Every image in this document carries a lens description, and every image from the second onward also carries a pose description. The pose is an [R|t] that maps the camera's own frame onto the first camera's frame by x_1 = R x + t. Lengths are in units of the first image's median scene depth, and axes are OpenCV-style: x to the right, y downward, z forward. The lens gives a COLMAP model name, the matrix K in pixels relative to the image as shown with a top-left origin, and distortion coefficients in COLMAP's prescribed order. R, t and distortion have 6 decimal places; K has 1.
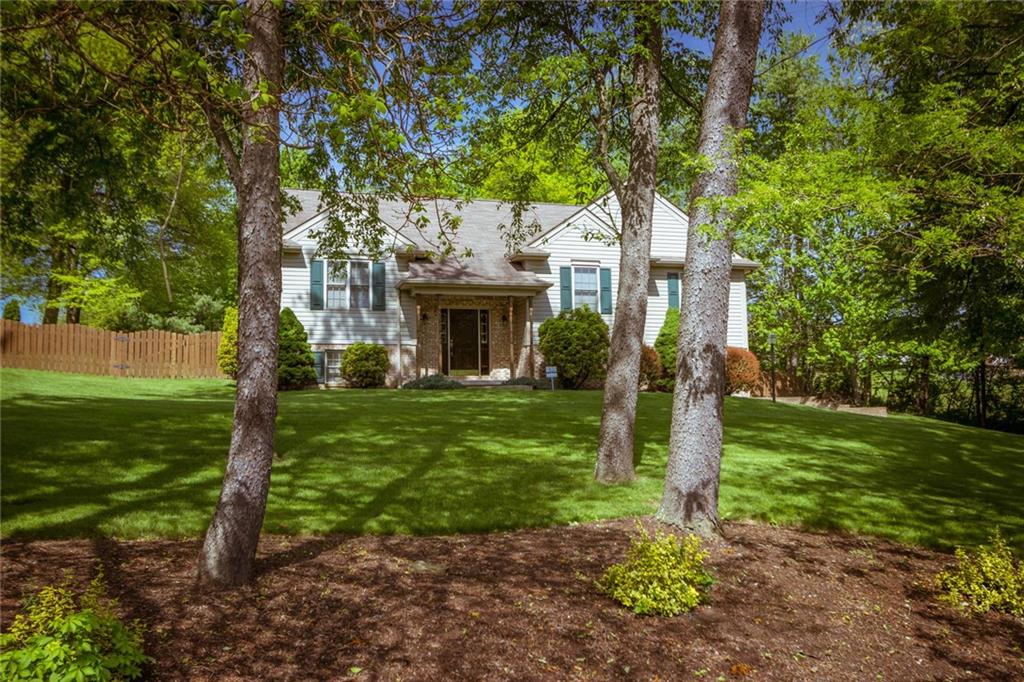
lens RADIAL K [[730.0, 0, 512.0], [0, 730.0, 341.0], [0, 0, 1]] dist [0.002197, 0.000510]
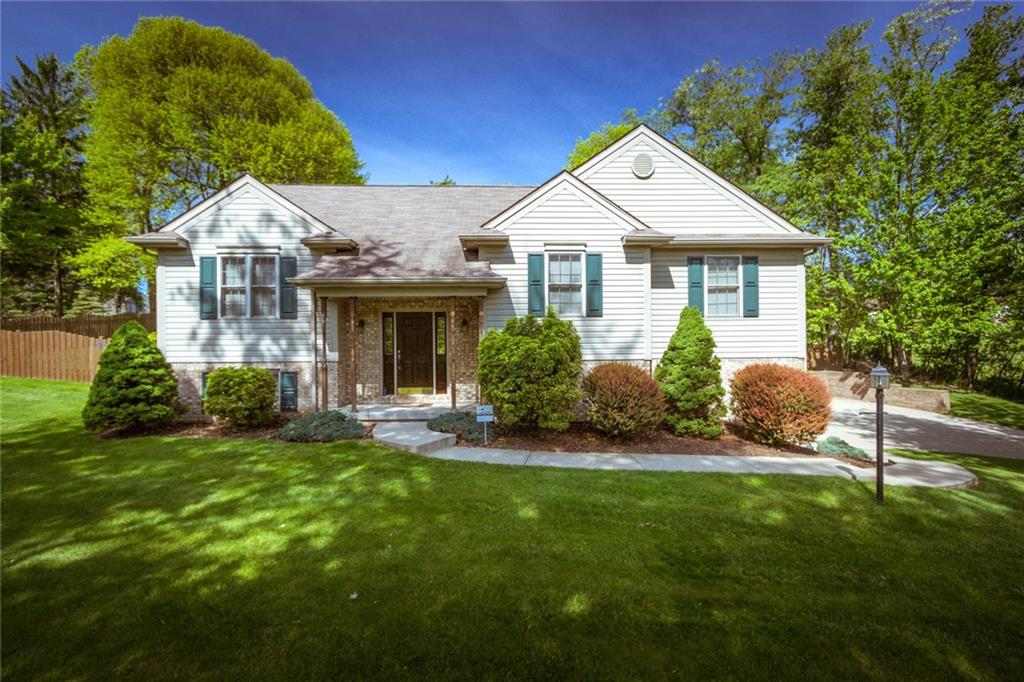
lens RADIAL K [[469.4, 0, 511.8], [0, 469.4, 344.2], [0, 0, 1]] dist [0.008556, -0.000411]
pose [[0.978224, 0.001517, -0.207546, 0.146048], [0.013591, 0.997359, 0.071347, -0.044380], [0.207106, -0.072614, 0.975620, 0.523388]]
